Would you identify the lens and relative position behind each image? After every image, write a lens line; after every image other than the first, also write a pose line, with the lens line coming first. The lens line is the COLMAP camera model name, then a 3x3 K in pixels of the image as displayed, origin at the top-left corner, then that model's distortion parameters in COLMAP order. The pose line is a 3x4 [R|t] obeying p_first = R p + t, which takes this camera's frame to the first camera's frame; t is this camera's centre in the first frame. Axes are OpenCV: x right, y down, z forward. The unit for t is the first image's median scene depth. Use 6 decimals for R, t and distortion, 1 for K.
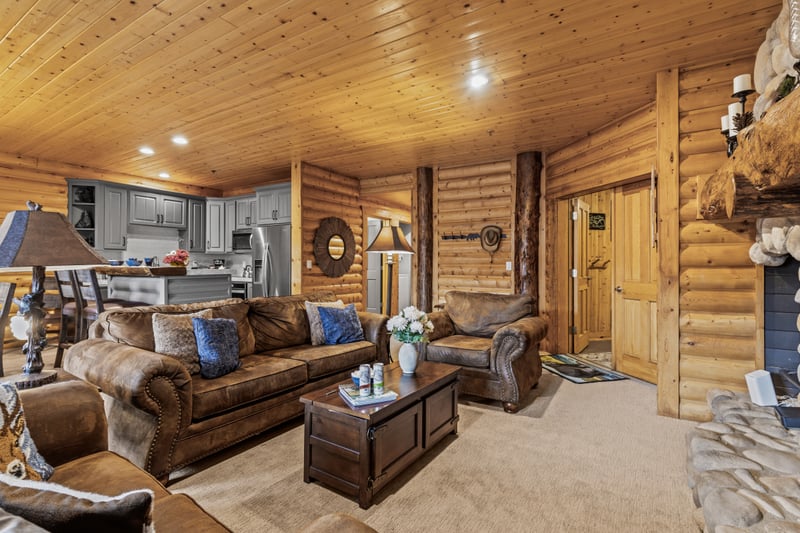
lens RADIAL K [[380.2, 0, 403.3], [0, 380.2, 261.5], [0, 0, 1]] dist [-0.007663, 0.001653]
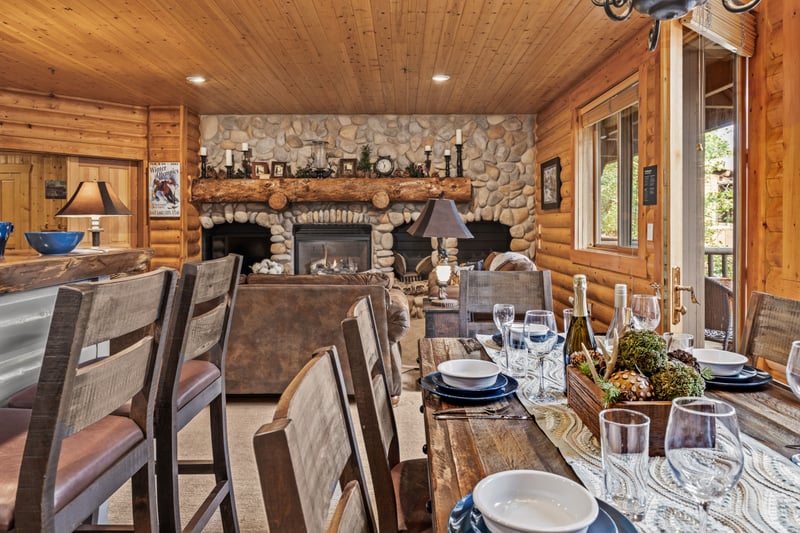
lens RADIAL K [[539.6, 0, 400.4], [0, 539.6, 231.2], [0, 0, 1]] dist [0.000762, 0.005420]
pose [[-0.532076, -0.013045, 0.846596, -0.871000], [-0.003095, 0.999905, 0.013462, -0.006559], [-0.846691, 0.004543, -0.532065, 0.732920]]
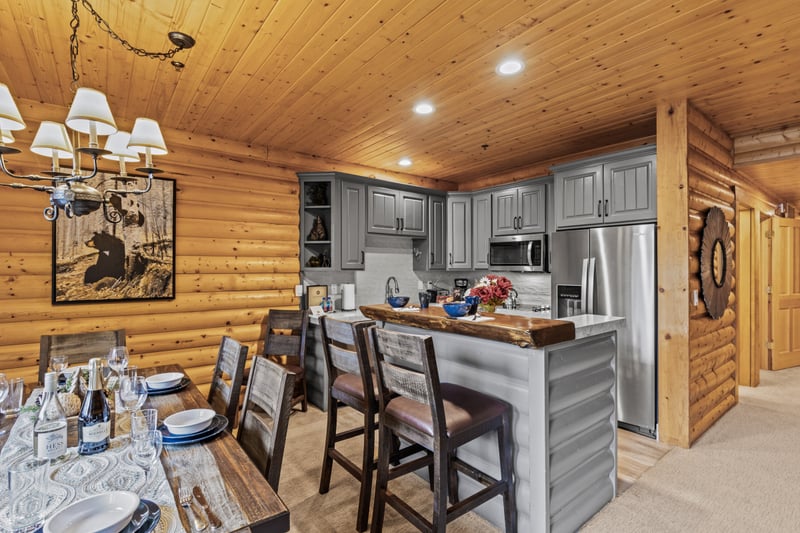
lens RADIAL K [[380.2, 0, 401.8], [0, 380.2, 269.2], [0, 0, 1]] dist [-0.007663, 0.001653]
pose [[0.940932, -0.003556, -0.338577, -0.447324], [0.006983, 0.999936, 0.008906, -0.038955], [0.338523, -0.010745, 0.940897, 0.371468]]
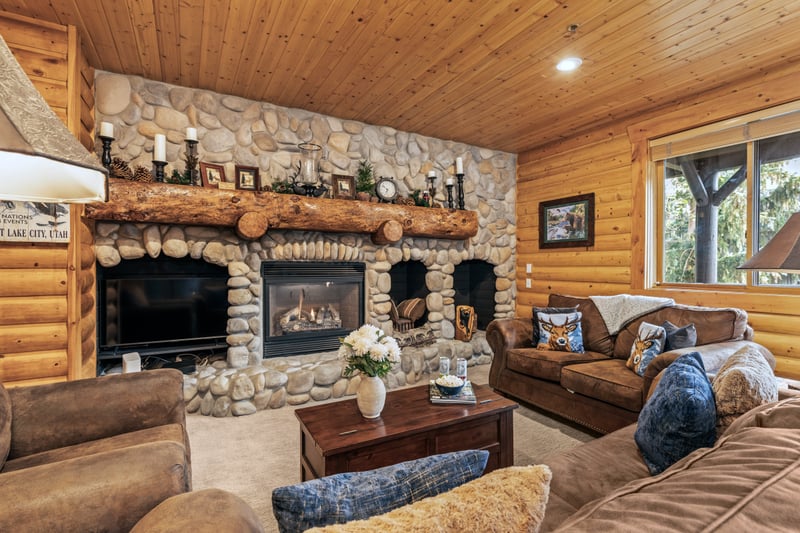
lens RADIAL K [[380.2, 0, 401.9], [0, 380.2, 272.2], [0, 0, 1]] dist [-0.007663, 0.001653]
pose [[-0.882607, -0.011019, 0.469983, -0.167061], [-0.005991, 0.999908, 0.012192, 0.004206], [-0.470074, 0.007945, -0.882591, 0.712016]]
